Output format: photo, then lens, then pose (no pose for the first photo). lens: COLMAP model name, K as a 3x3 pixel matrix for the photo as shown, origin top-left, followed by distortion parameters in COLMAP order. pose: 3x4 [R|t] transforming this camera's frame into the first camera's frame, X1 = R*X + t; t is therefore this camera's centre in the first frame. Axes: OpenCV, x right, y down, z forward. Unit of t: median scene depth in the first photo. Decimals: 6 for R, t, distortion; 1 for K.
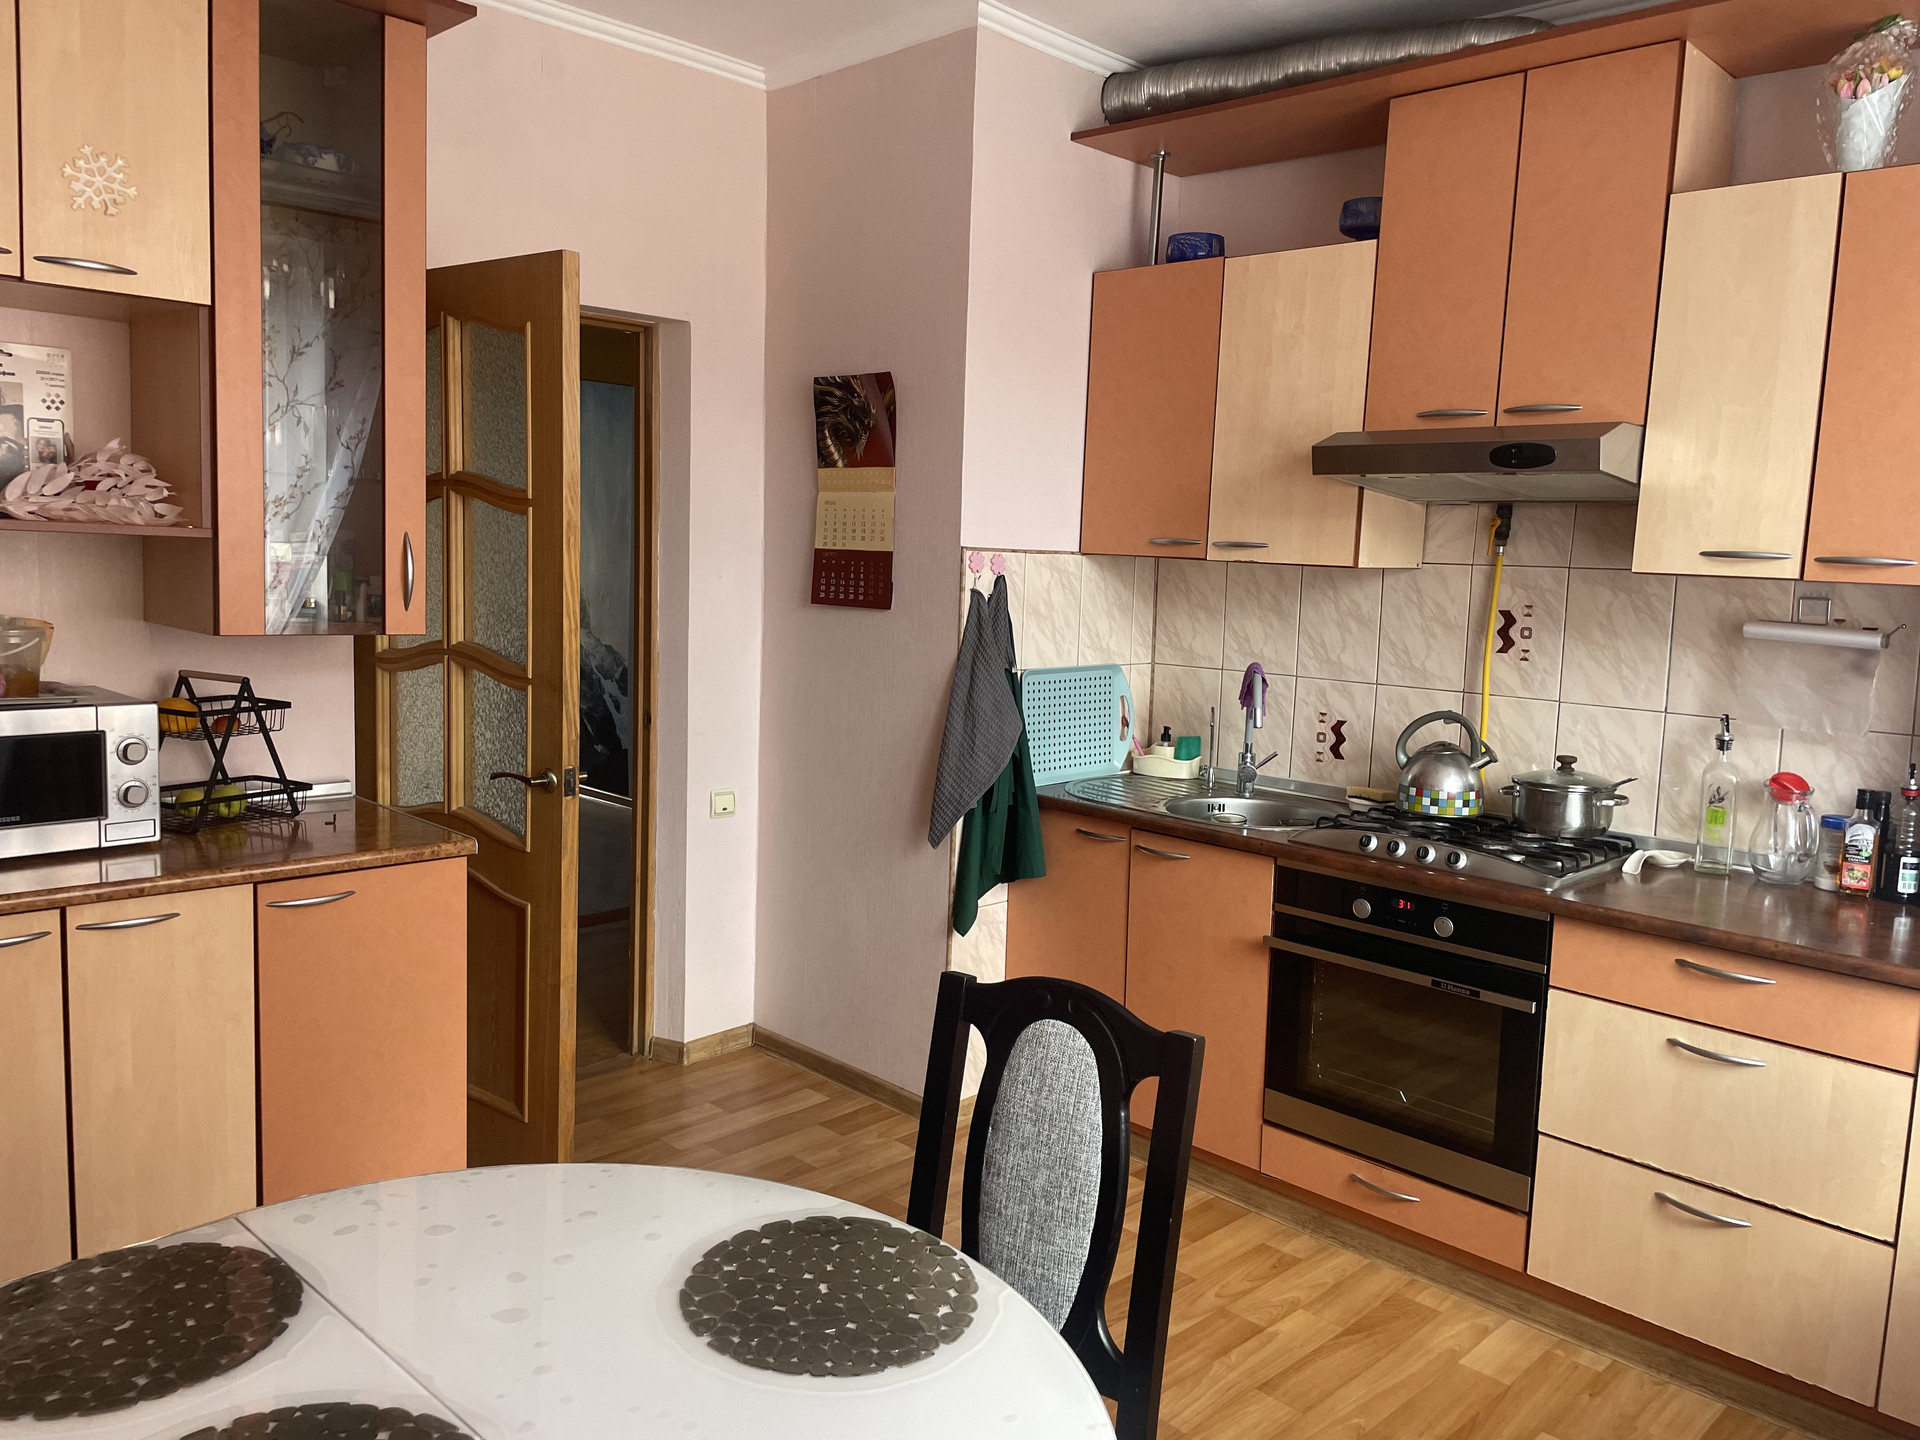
lens RADIAL K [[1447.5, 0, 983.2], [0, 1447.5, 714.5], [0, 0, 1]] dist [0.075744, -0.094629]
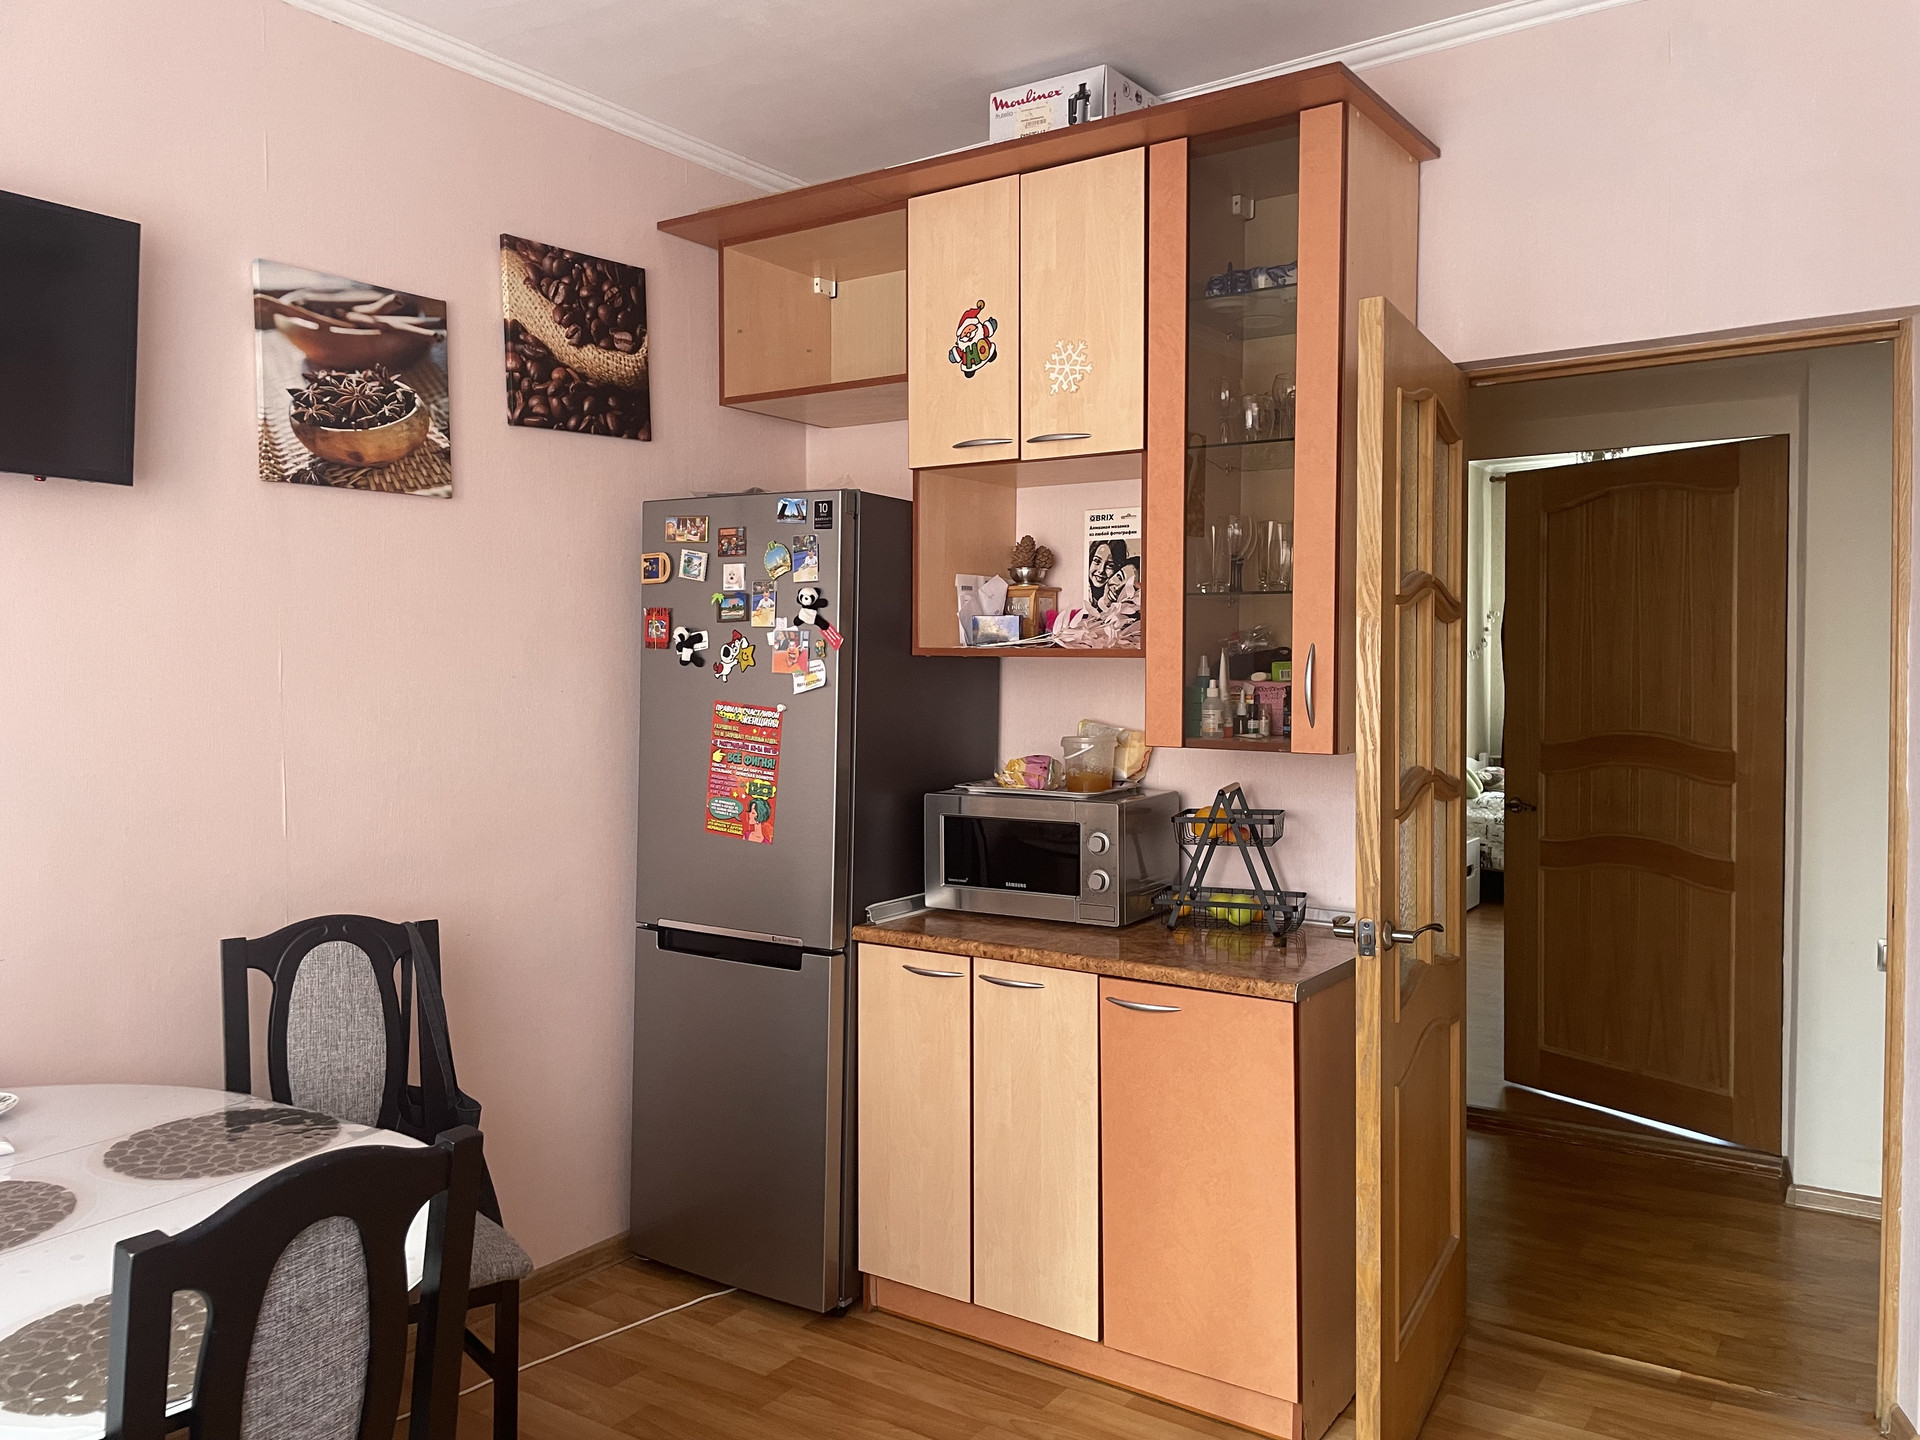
lens RADIAL K [[1447.5, 0, 983.2], [0, 1447.5, 714.5], [0, 0, 1]] dist [0.075744, -0.094629]
pose [[0.190241, -0.006753, -0.981714, 0.551856], [-0.104923, 0.994109, -0.027171, -0.038157], [0.976115, 0.108173, 0.188411, 0.728140]]
